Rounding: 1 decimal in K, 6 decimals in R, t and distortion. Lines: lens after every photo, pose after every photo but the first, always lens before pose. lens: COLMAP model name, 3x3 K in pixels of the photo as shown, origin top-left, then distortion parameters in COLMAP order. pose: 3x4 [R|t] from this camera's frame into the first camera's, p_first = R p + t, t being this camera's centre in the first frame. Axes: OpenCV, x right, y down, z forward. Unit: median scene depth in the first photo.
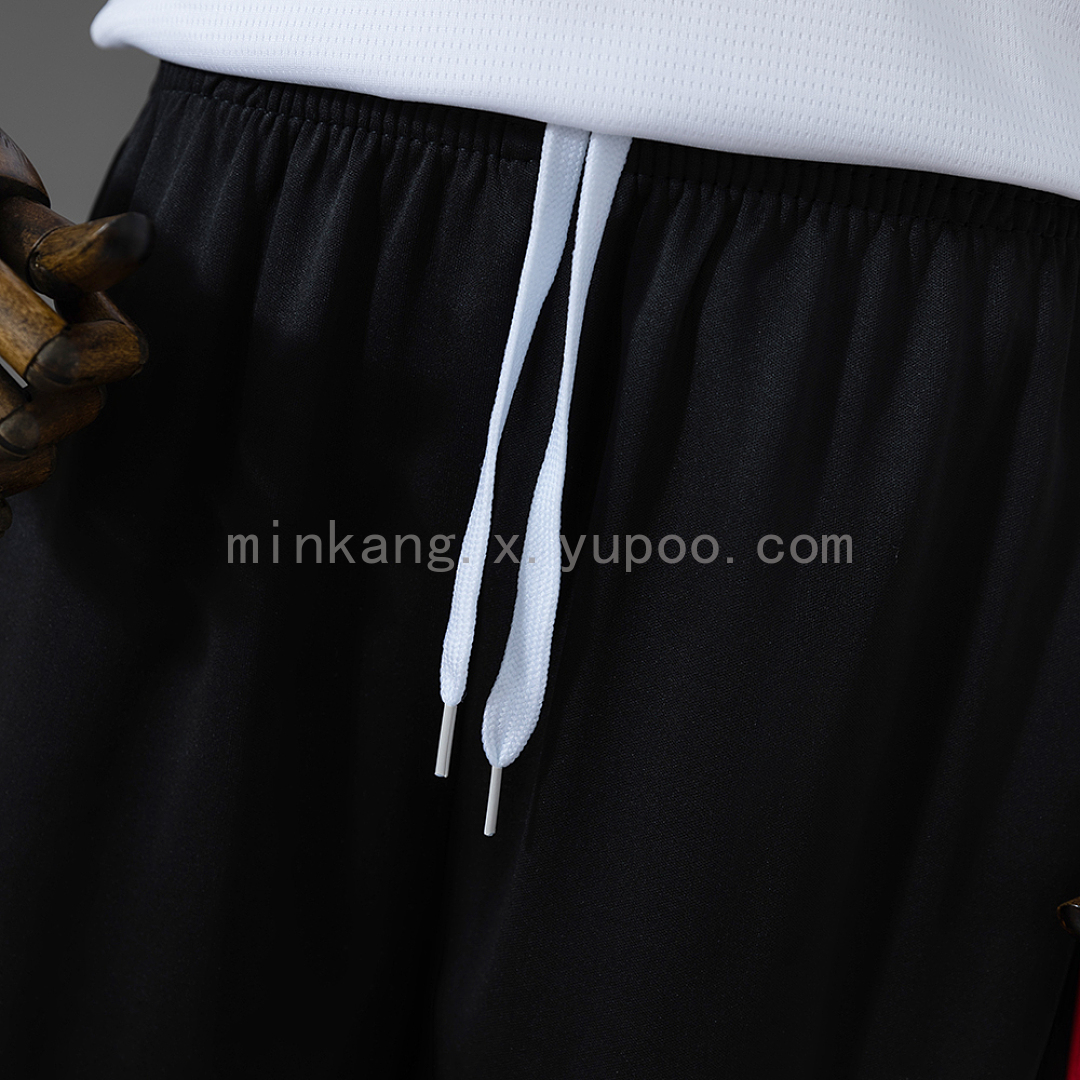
lens RADIAL K [[1912.0, 0, 540.0], [0, 1912.0, 540.0], [0, 0, 1]] dist [-0.015637, -0.038402]
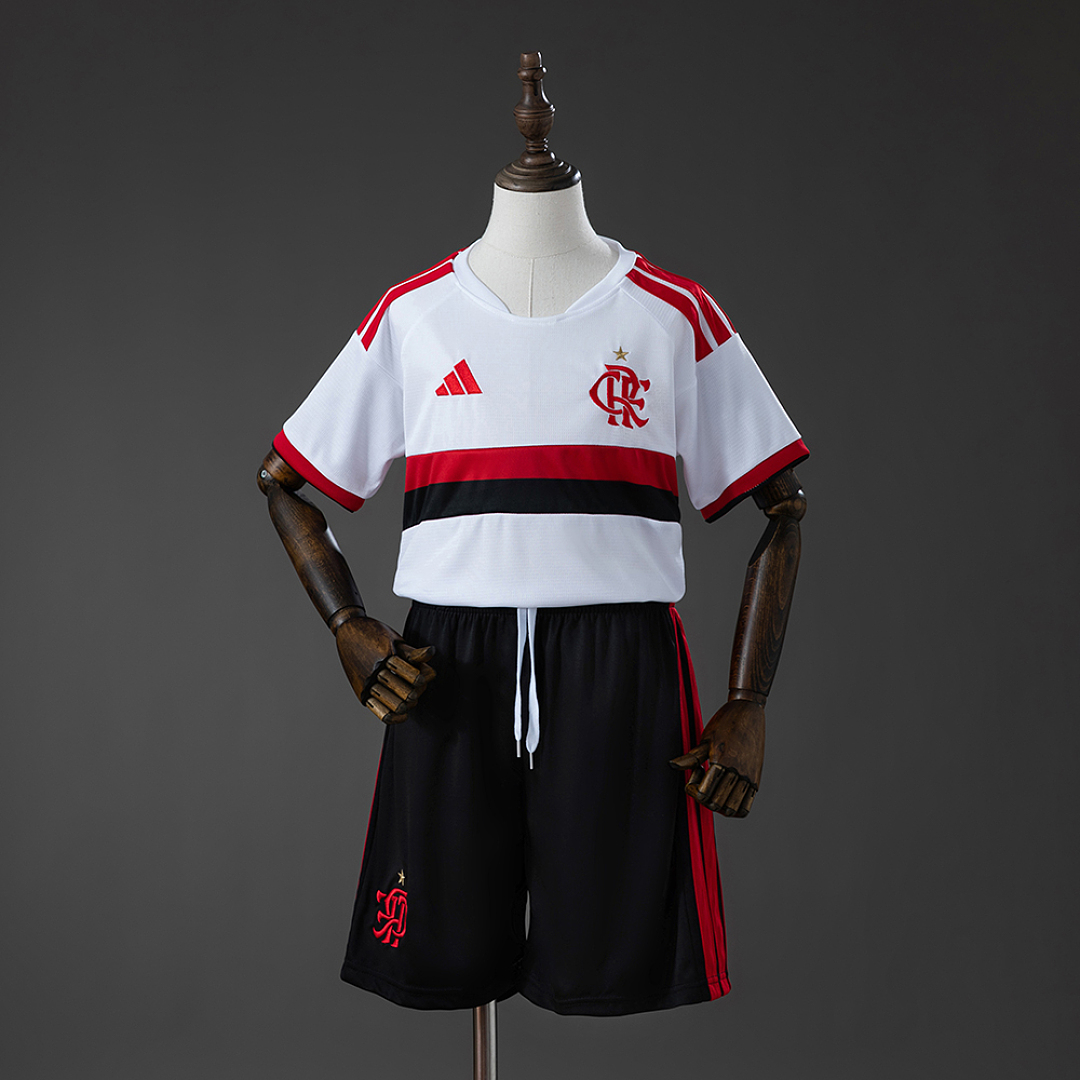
lens RADIAL K [[3409.7, 0, 540.0], [0, 3409.7, 540.0], [0, 0, 1]] dist [-0.063016, 0.734268]
pose [[0.985327, -0.170311, -0.011146, 0.166802], [0.169638, 0.984438, -0.045878, -0.002107], [0.018786, 0.043315, 0.998885, -6.777660]]
